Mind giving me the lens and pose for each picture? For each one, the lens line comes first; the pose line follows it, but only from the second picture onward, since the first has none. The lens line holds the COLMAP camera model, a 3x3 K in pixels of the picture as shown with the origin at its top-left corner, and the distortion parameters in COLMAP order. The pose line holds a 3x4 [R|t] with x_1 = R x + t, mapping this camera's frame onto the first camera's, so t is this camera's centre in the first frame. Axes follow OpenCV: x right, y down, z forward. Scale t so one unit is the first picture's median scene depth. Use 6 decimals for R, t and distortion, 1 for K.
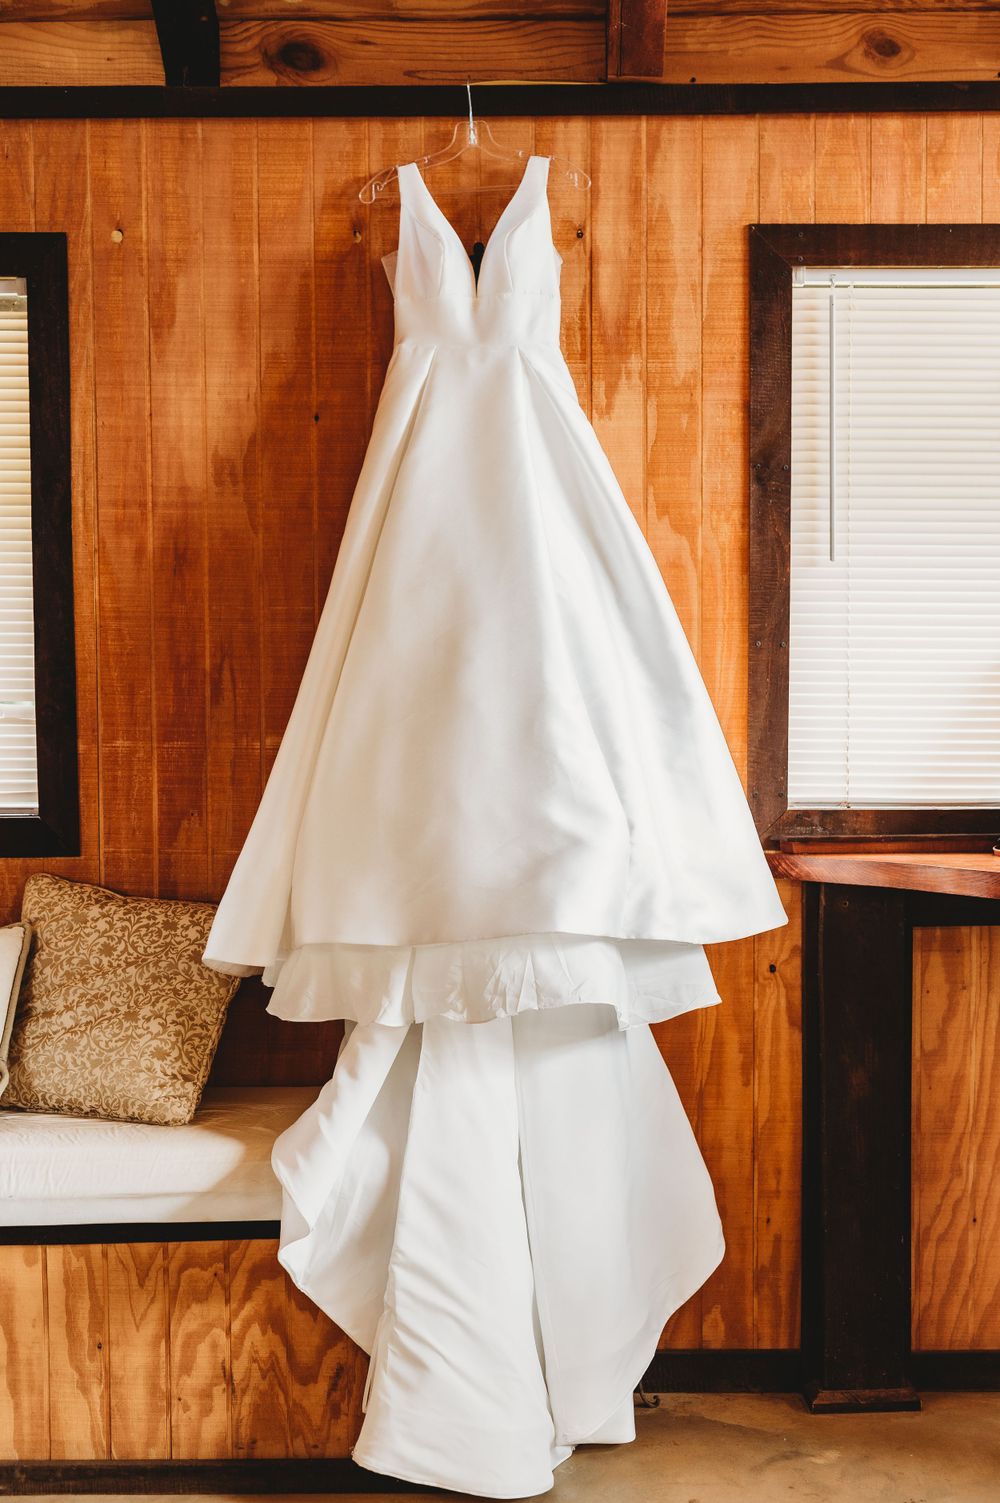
lens RADIAL K [[2283.8, 0, 501.9], [0, 2283.8, 852.8], [0, 0, 1]] dist [0.000037, 0.022875]
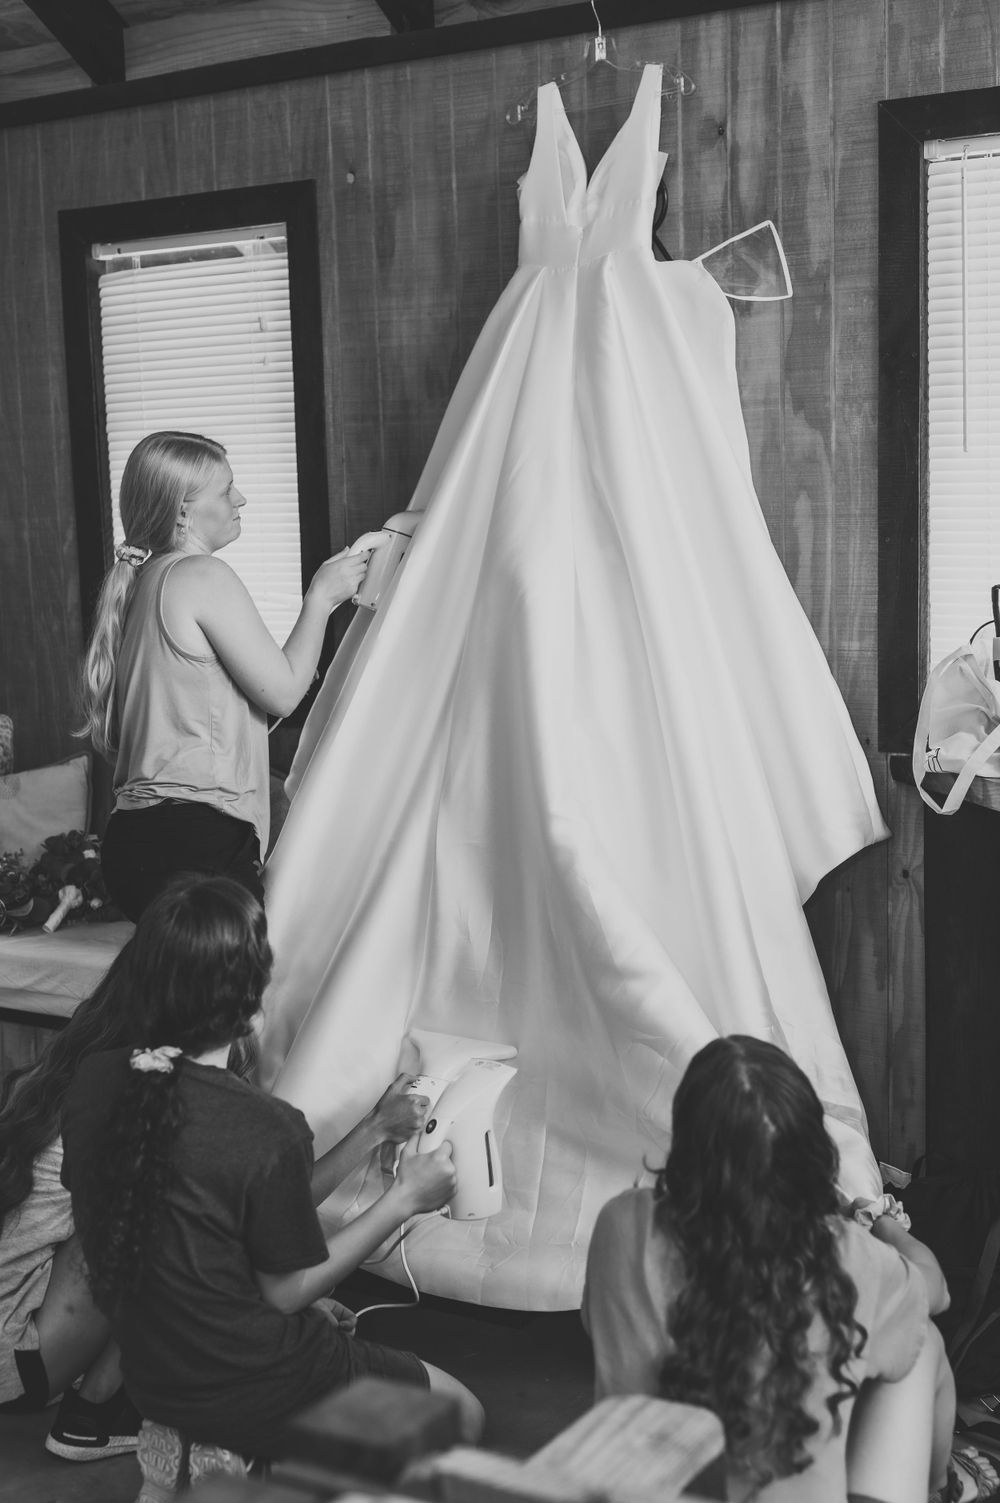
lens RADIAL K [[2283.8, 0, 501.9], [0, 2283.8, 852.8], [0, 0, 1]] dist [0.000037, 0.022875]
pose [[0.818461, 0.074723, -0.569682, 0.551654], [-0.032117, 0.995907, 0.084487, -0.036517], [0.573664, -0.050853, 0.817511, 0.106939]]
